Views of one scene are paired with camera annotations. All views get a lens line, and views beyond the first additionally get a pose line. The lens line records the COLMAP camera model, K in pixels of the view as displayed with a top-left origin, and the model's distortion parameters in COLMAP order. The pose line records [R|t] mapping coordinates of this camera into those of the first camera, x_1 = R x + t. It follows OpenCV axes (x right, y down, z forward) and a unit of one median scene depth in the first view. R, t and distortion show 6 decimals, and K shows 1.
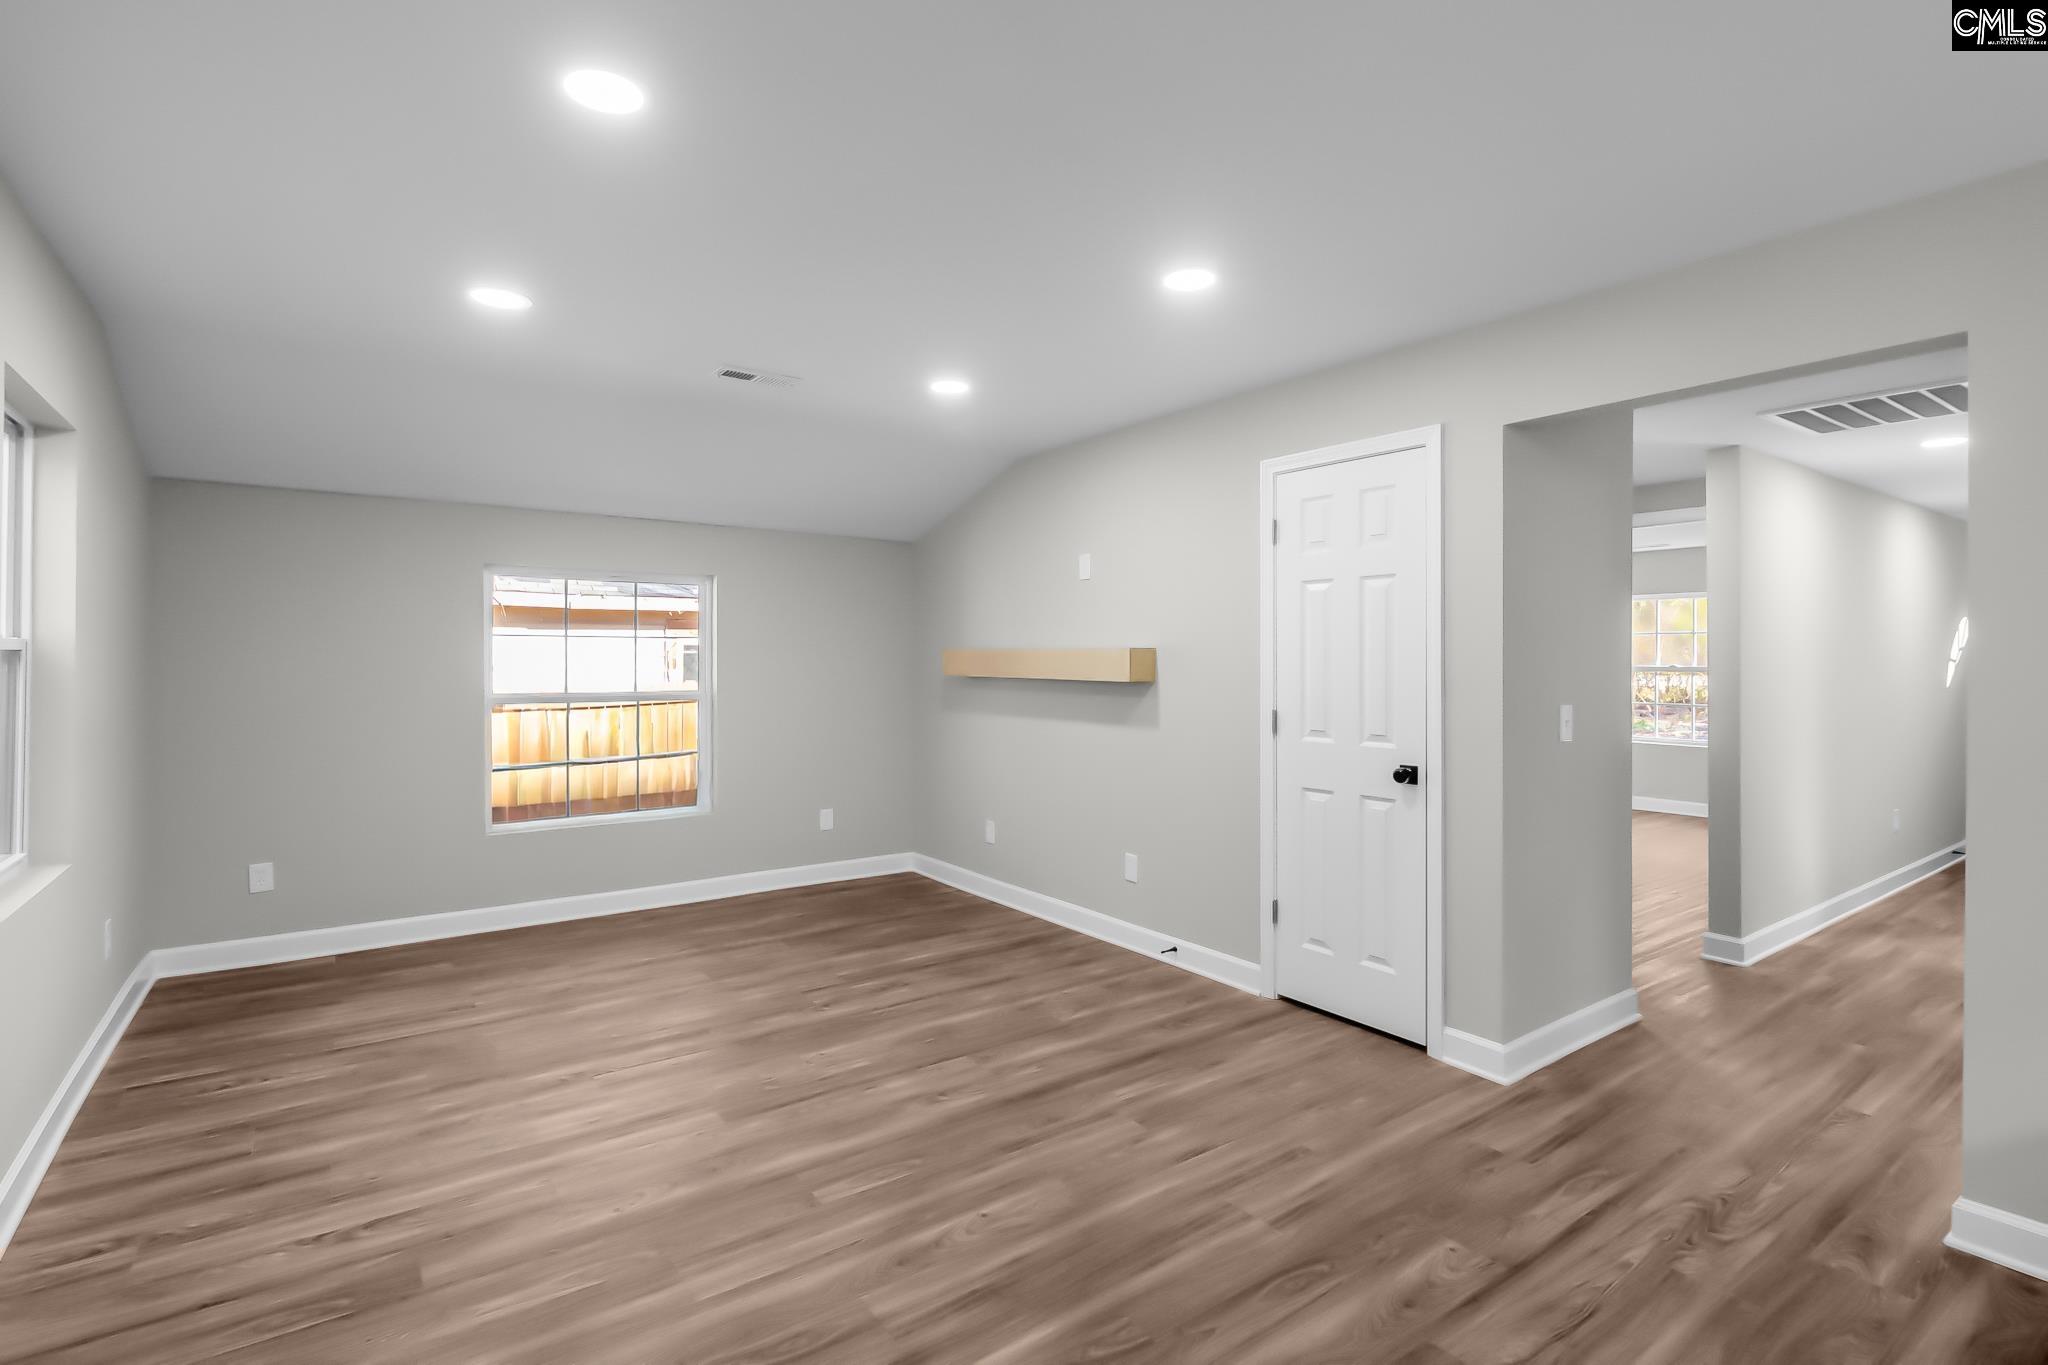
lens RADIAL K [[954.3, 0, 1016.9], [0, 954.3, 658.0], [0, 0, 1]] dist [-0.001788, -0.000394]
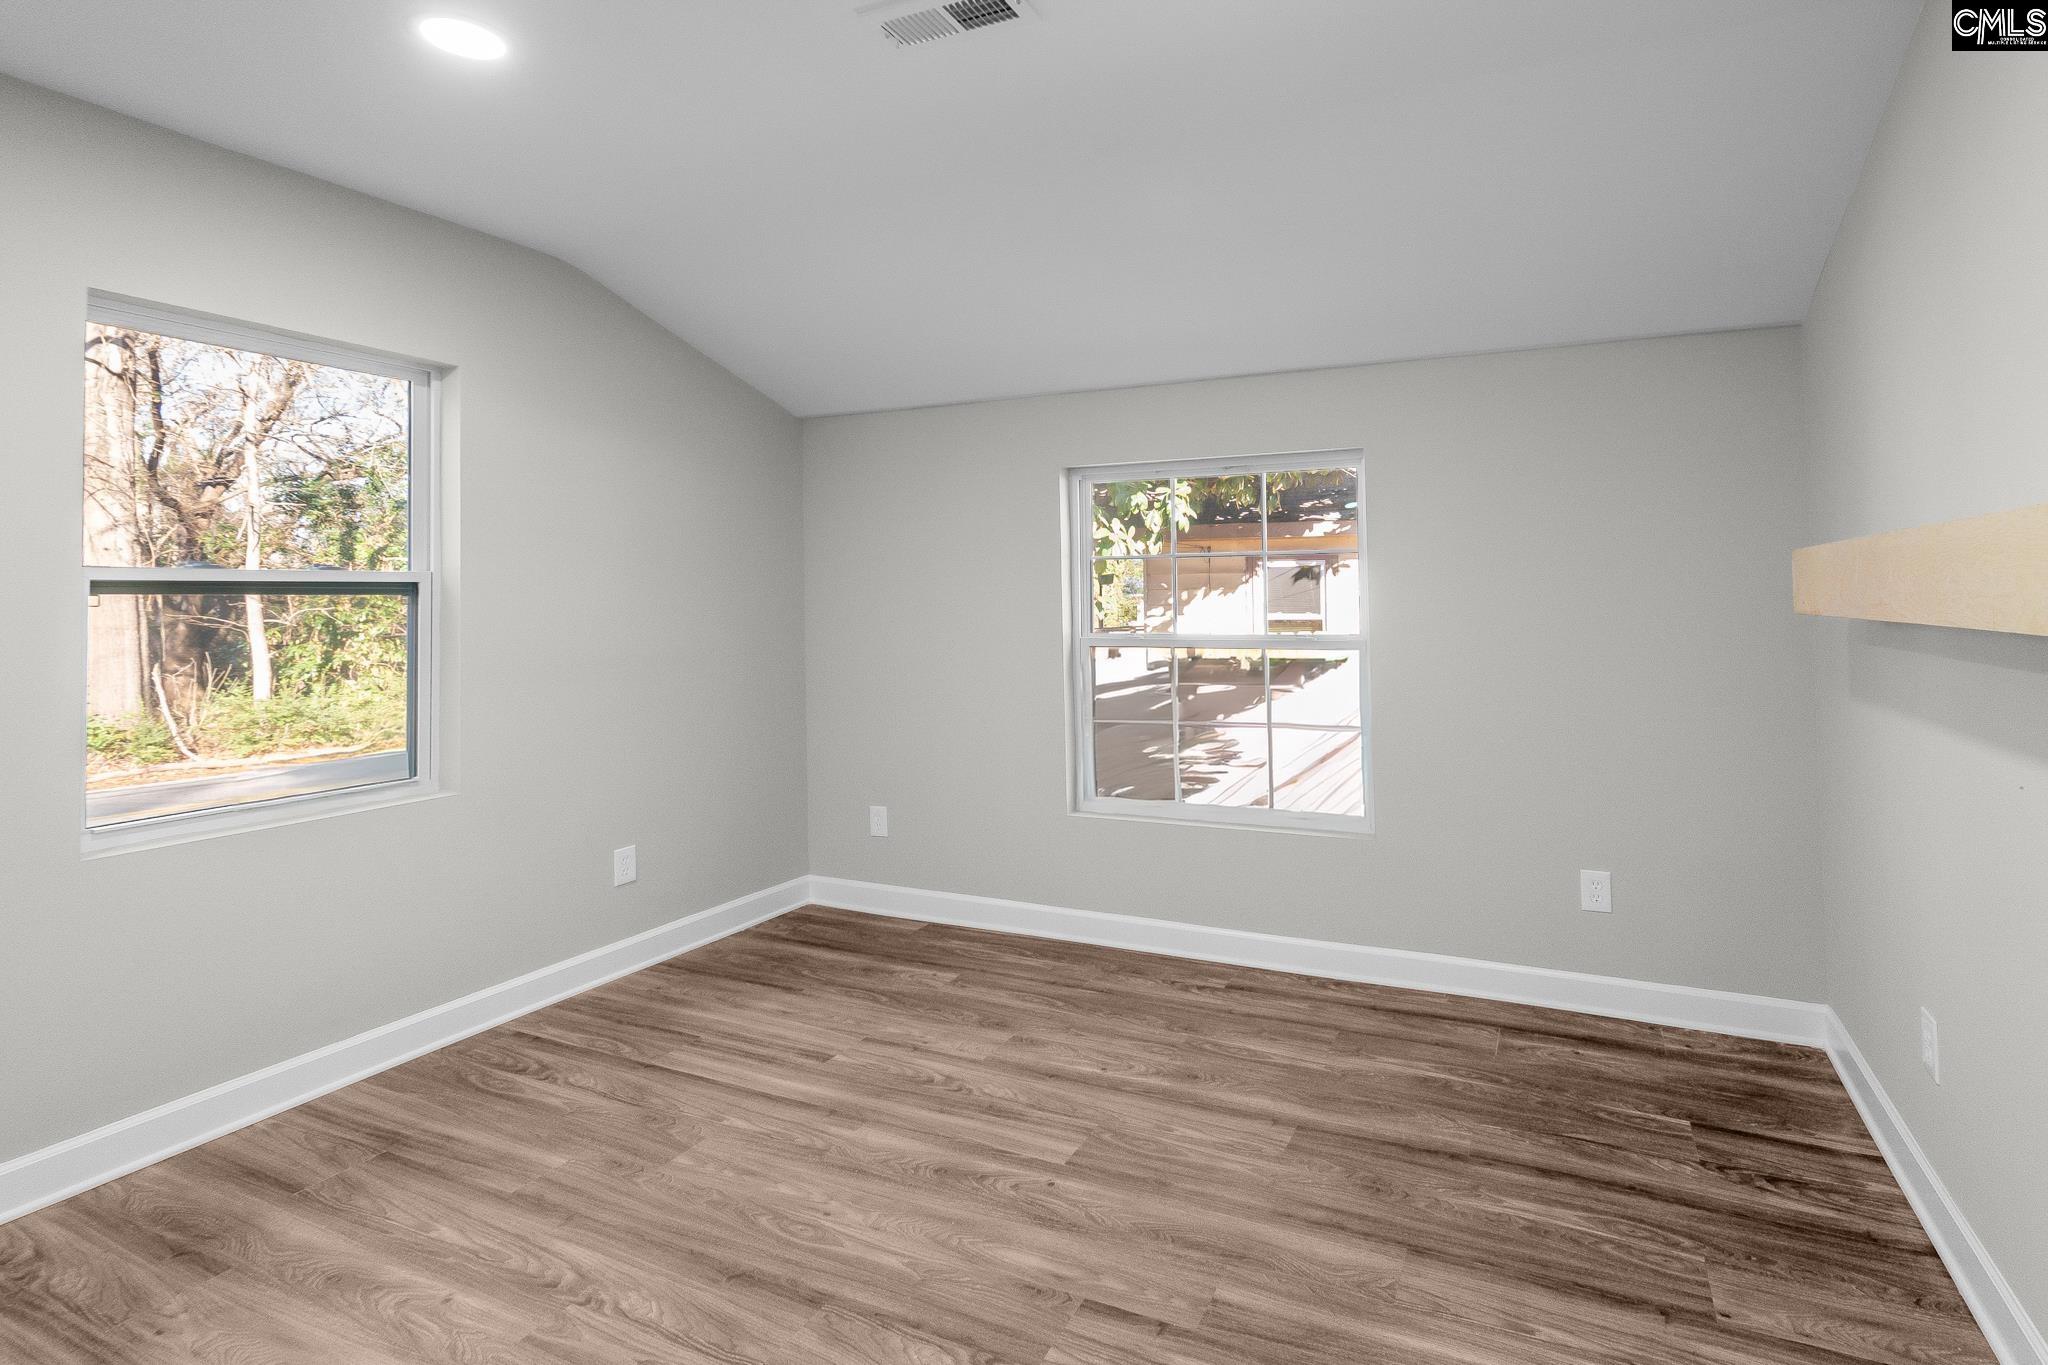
lens RADIAL K [[981.1, 0, 1135.5], [0, 981.1, 595.7], [0, 0, 1]] dist [-0.002696, -0.000922]
pose [[0.522945, -0.008030, -0.852329, 0.220374], [0.009298, 0.999950, -0.003715, 0.015731], [0.852316, -0.005982, 0.522993, 0.904088]]
